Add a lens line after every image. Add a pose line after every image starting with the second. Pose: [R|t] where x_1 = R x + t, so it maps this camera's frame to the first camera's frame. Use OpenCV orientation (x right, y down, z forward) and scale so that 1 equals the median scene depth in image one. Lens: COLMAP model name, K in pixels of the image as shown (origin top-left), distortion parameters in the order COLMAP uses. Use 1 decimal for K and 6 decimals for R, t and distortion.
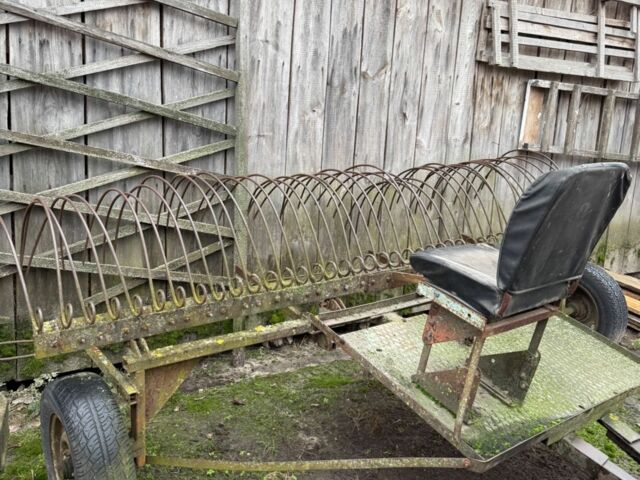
lens RADIAL K [[555.6, 0, 320.0], [0, 555.6, 240.0], [0, 0, 1]] dist [0.060170, -0.139219]
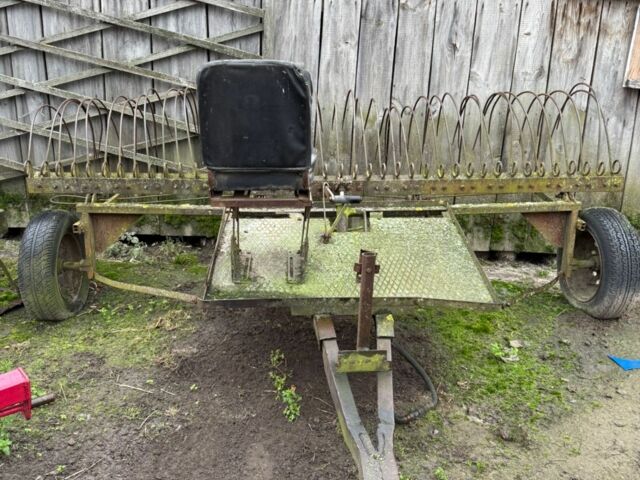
lens RADIAL K [[555.6, 0, 320.0], [0, 555.6, 240.0], [0, 0, 1]] dist [0.060170, -0.139219]
pose [[0.856005, 0.147408, -0.495507, 0.552972], [-0.108656, 0.988377, 0.106325, 0.042341], [0.505421, -0.037175, 0.862072, 0.007587]]
